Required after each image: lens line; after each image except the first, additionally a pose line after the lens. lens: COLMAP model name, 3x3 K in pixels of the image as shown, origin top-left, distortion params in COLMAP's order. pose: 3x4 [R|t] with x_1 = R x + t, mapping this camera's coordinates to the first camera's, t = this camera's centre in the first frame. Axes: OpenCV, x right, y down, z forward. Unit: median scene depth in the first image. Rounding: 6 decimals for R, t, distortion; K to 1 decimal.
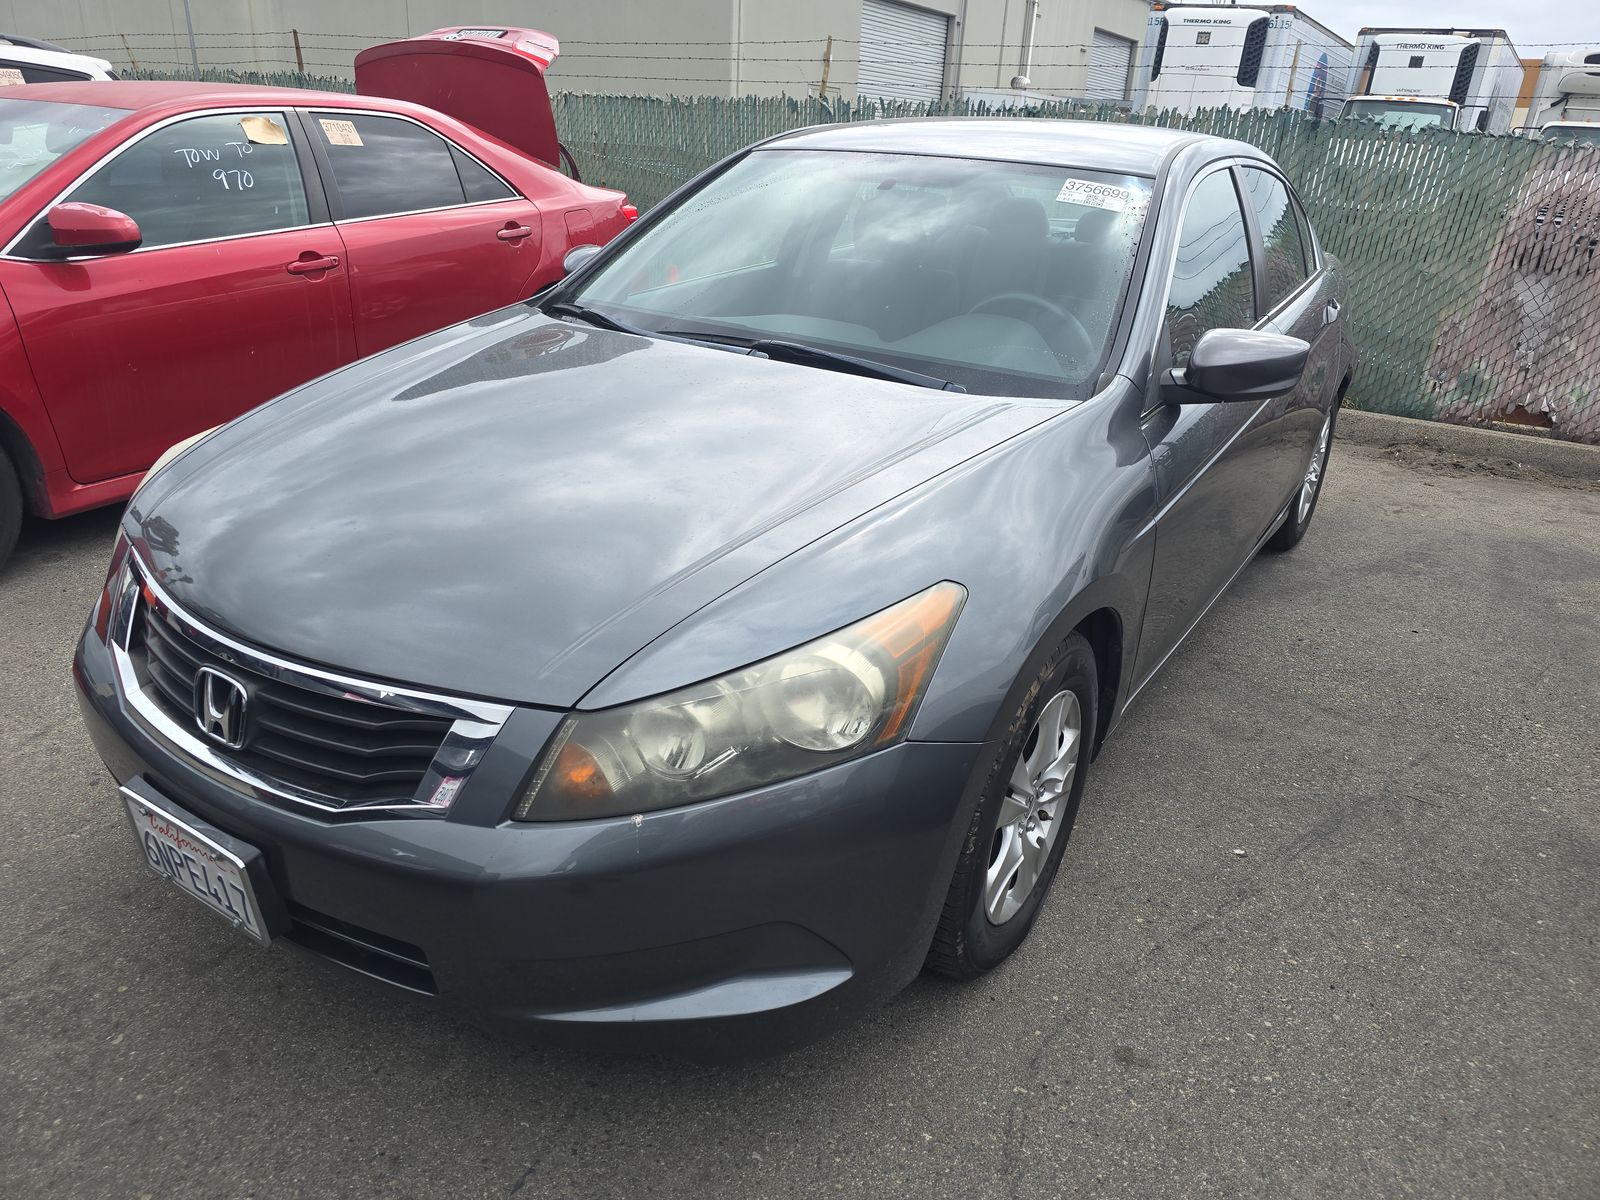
lens RADIAL K [[1088.5, 0, 800.0], [0, 1088.5, 602.1], [0, 0, 1]] dist [0.036577, -0.029877]
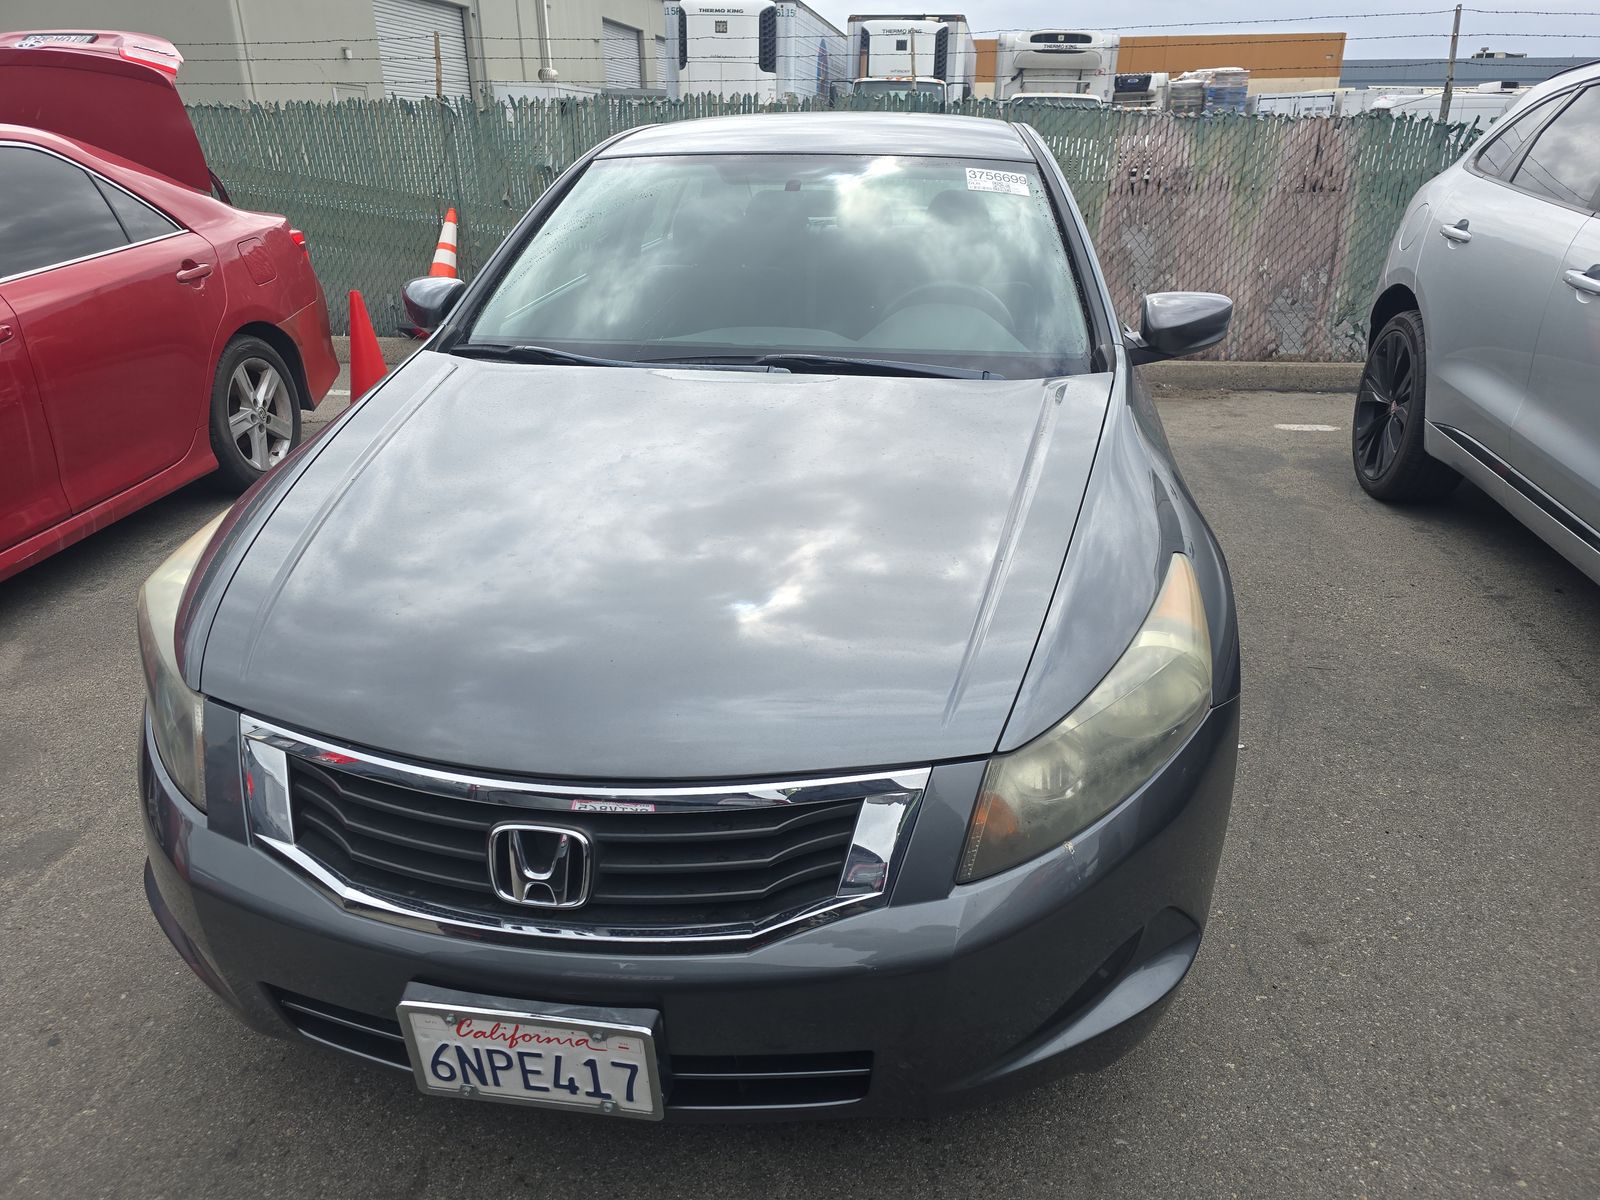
lens RADIAL K [[1088.5, 0, 800.3], [0, 1088.5, 611.3], [0, 0, 1]] dist [0.036577, -0.029877]
pose [[0.910715, -0.209607, 0.355898, -0.163869], [0.204756, 0.977446, 0.051715, -0.025913], [-0.358711, 0.025775, 0.933093, 0.040763]]
